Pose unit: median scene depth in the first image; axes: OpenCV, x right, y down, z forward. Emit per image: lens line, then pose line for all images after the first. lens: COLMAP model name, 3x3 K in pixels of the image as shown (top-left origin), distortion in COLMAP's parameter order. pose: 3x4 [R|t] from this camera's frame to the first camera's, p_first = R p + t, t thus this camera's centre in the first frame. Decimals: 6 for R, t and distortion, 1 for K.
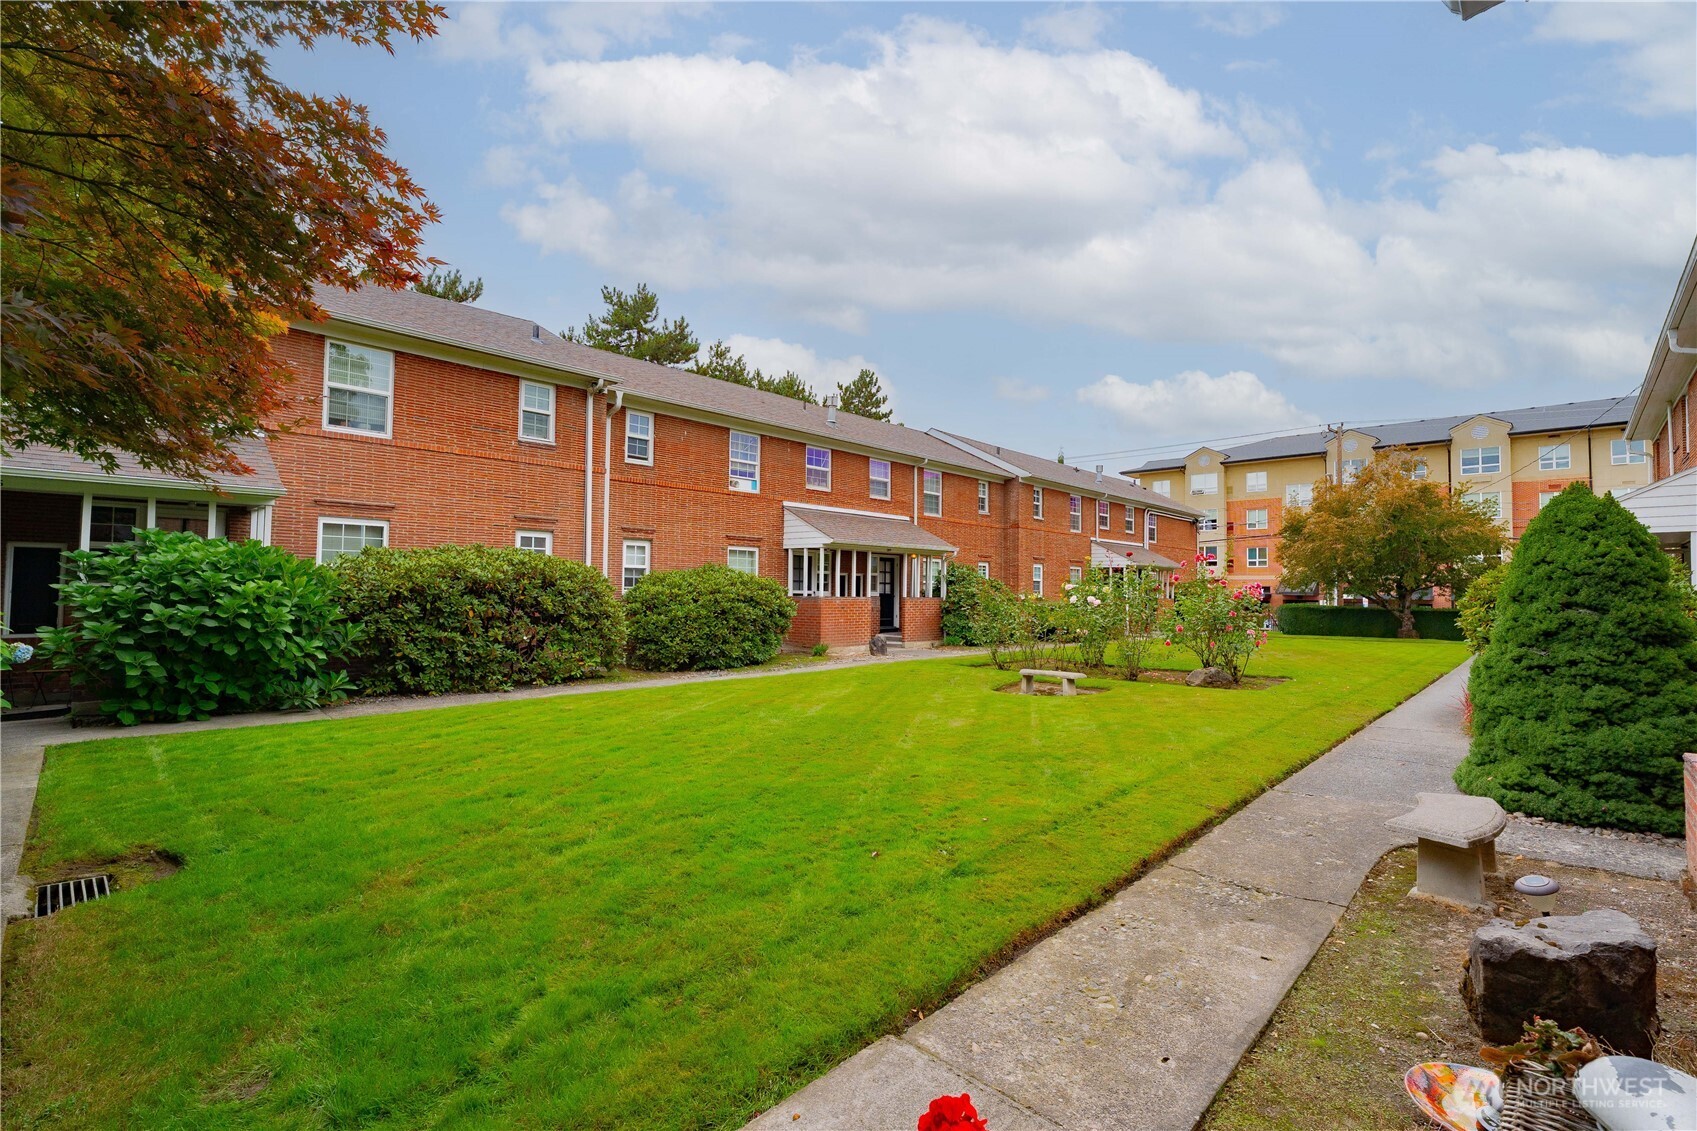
lens RADIAL K [[766.0, 0, 841.9], [0, 766.0, 570.1], [0, 0, 1]] dist [-0.001838, 0.000315]
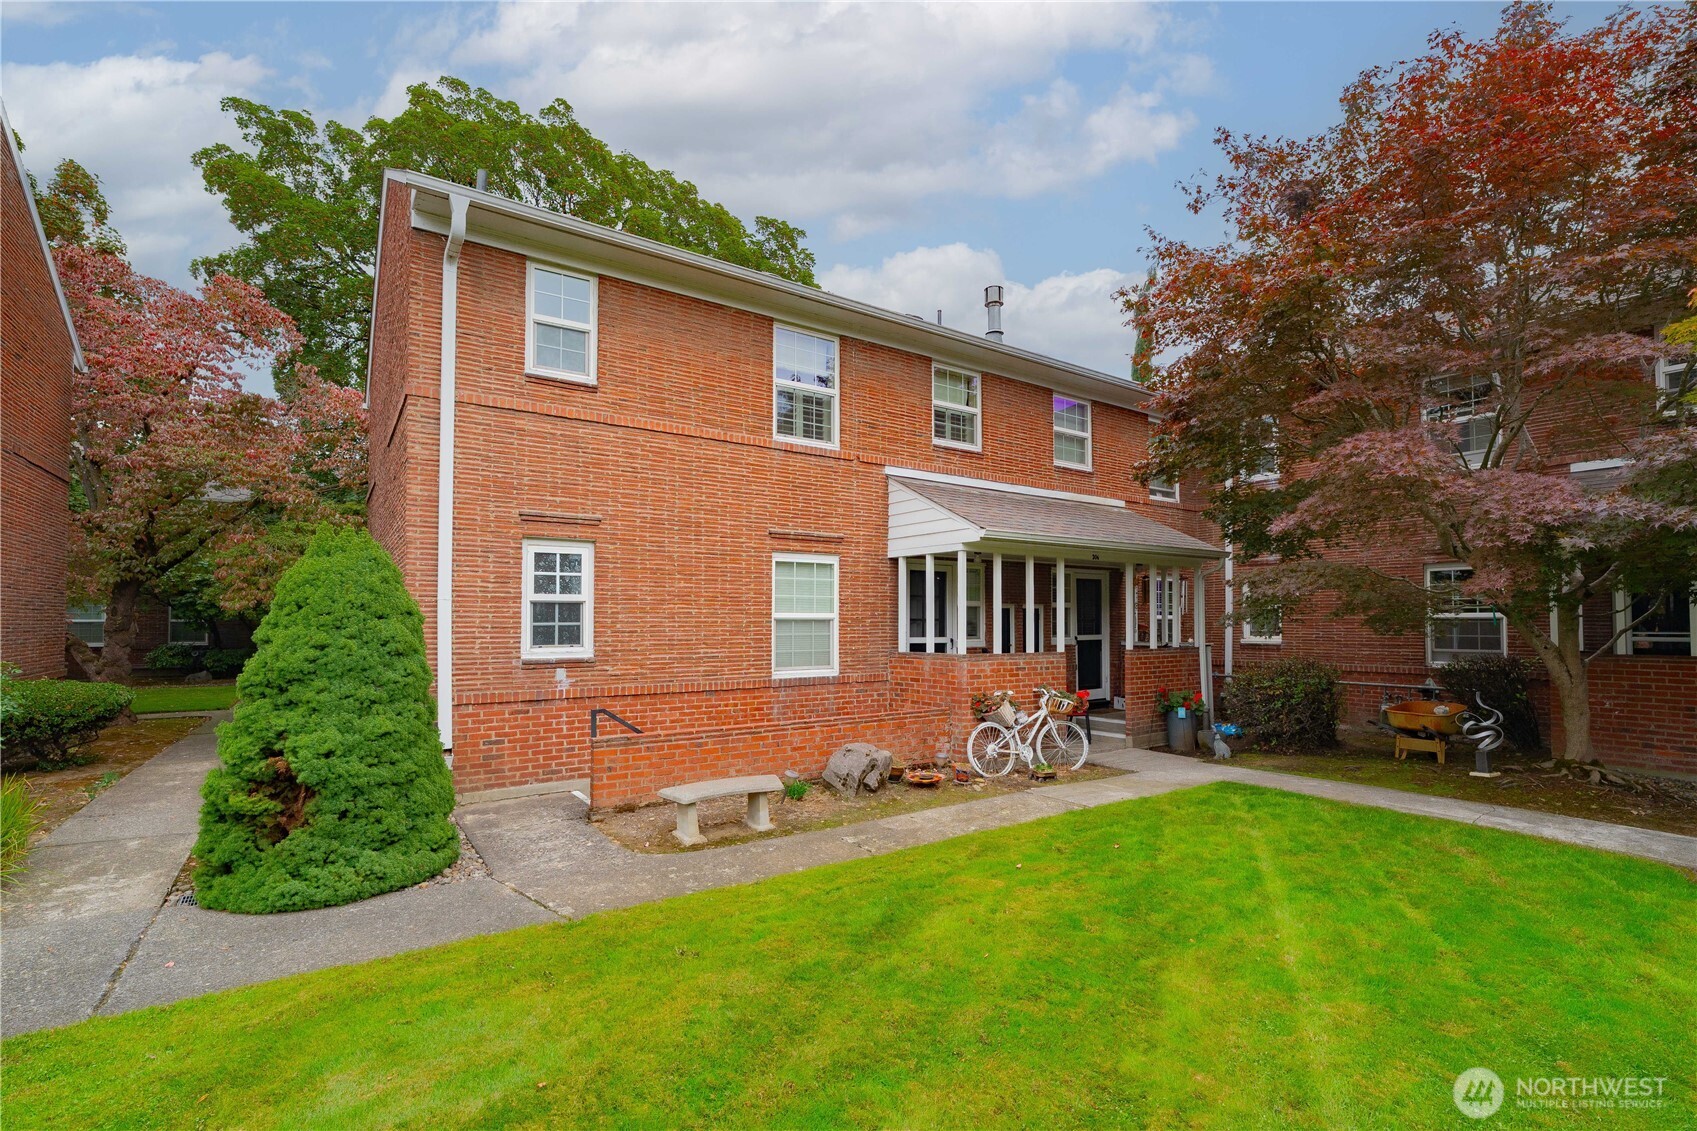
lens RADIAL K [[766.0, 0, 841.9], [0, 766.0, 570.1], [0, 0, 1]] dist [-0.001838, 0.000315]
pose [[0.980117, -0.007810, -0.198266, -0.004886], [0.003632, 0.999764, -0.021428, -0.008647], [0.198387, 0.020282, 0.979914, 0.491549]]
